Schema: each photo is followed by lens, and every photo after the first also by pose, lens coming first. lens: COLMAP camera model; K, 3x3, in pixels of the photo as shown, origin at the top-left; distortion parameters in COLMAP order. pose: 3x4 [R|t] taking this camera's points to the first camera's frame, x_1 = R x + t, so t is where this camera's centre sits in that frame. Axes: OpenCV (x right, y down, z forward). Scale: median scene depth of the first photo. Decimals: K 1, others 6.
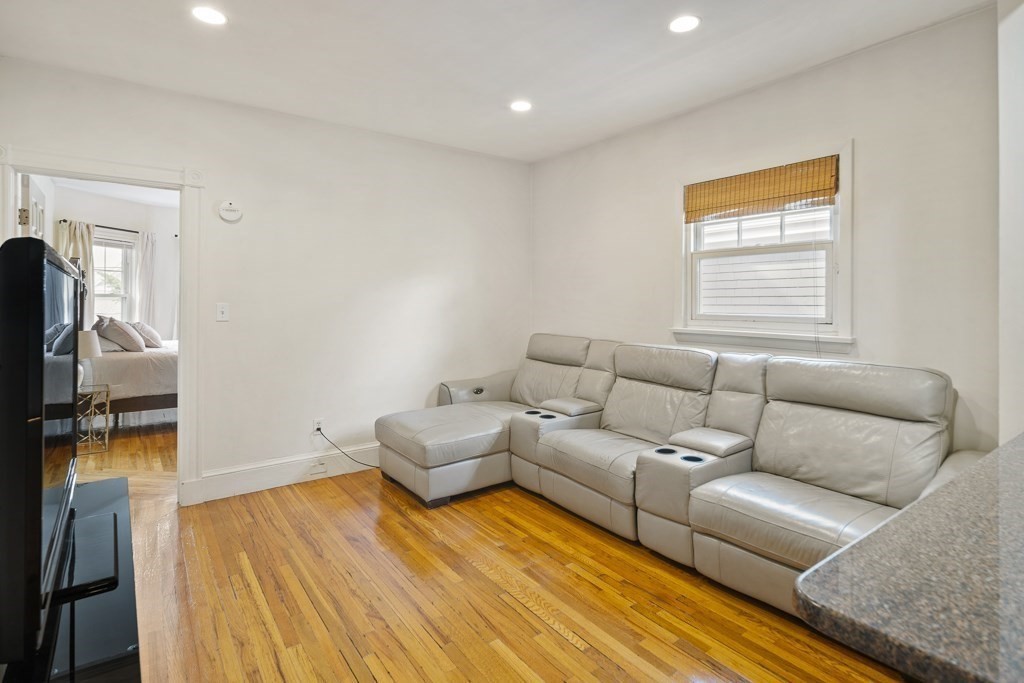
lens RADIAL K [[510.2, 0, 510.7], [0, 510.2, 303.6], [0, 0, 1]] dist [0.005500, 0.000254]
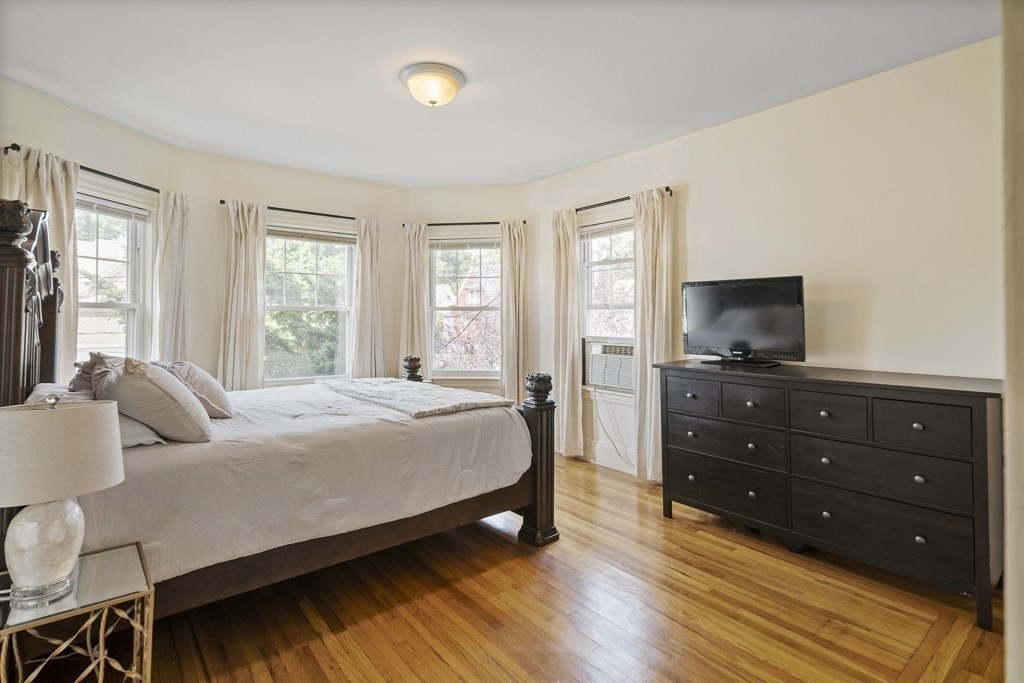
lens RADIAL K [[510.2, 0, 513.7], [0, 510.2, 313.5], [0, 0, 1]] dist [0.005500, 0.000254]
pose [[0.999406, -0.003273, 0.034306, -0.425917], [0.003638, 0.999938, -0.010560, -0.000550], [-0.034269, 0.010678, 0.999356, 0.511110]]
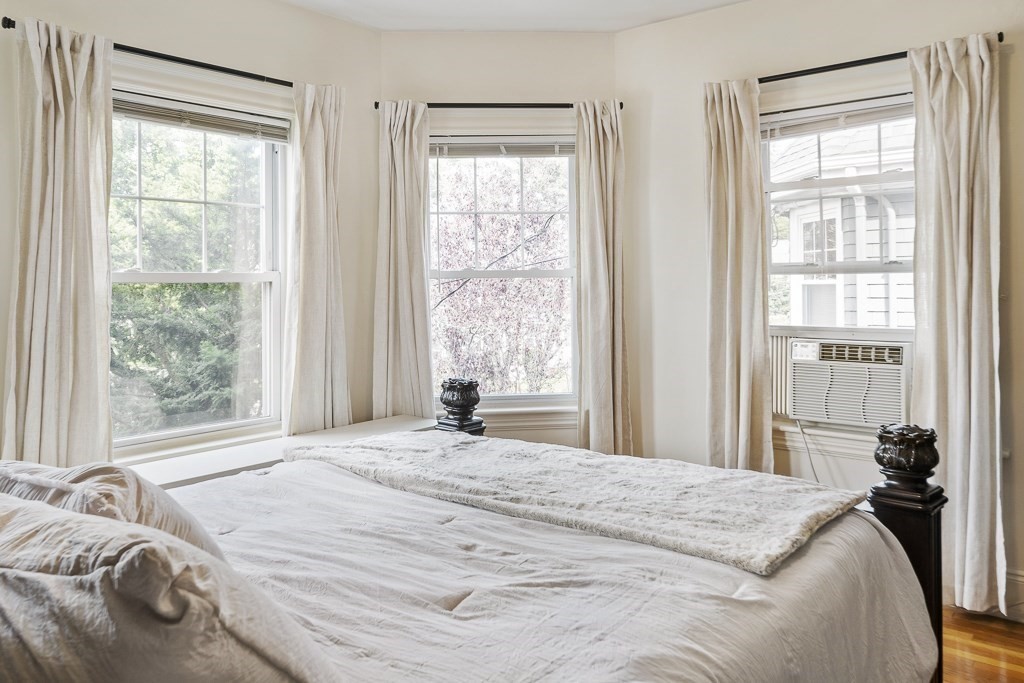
lens RADIAL K [[780.9, 0, 504.8], [0, 780.9, 284.5], [0, 0, 1]] dist [0.003900, 0.004281]
pose [[0.973306, -0.015244, 0.229004, -0.630278], [0.015208, 0.999883, 0.001921, -0.010652], [-0.229006, 0.001613, 0.973424, 0.726016]]
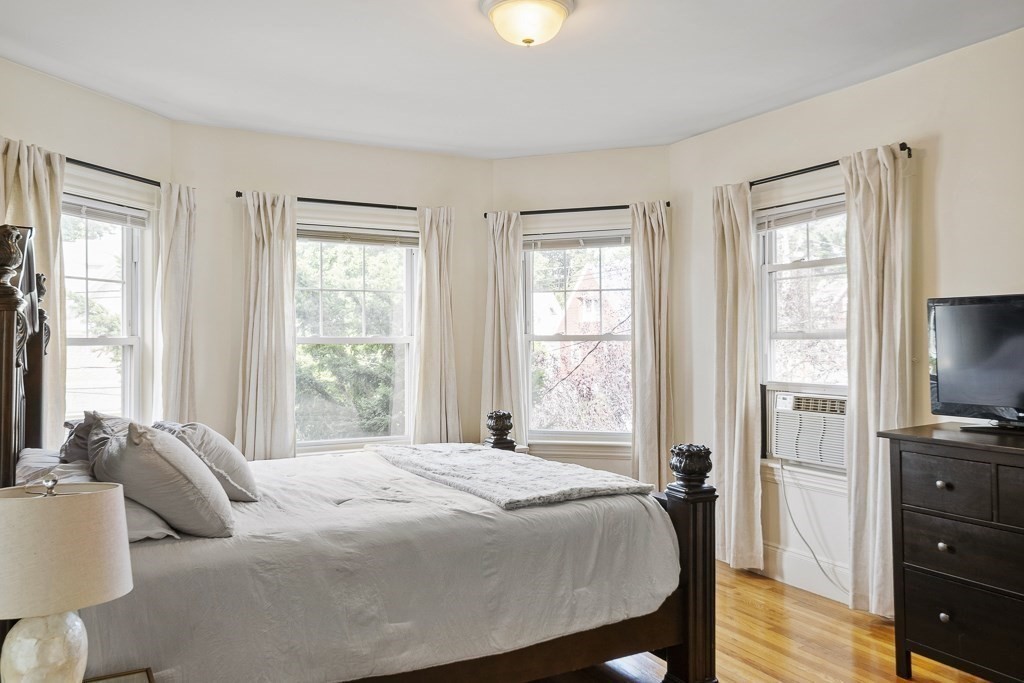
lens RADIAL K [[780.9, 0, 513.6], [0, 780.9, 343.3], [0, 0, 1]] dist [0.003900, 0.004281]
pose [[0.989829, -0.009096, -0.141973, -0.424905], [0.009194, 0.999958, 0.000038, -0.013030], [0.141967, -0.001343, 0.989871, 0.499977]]
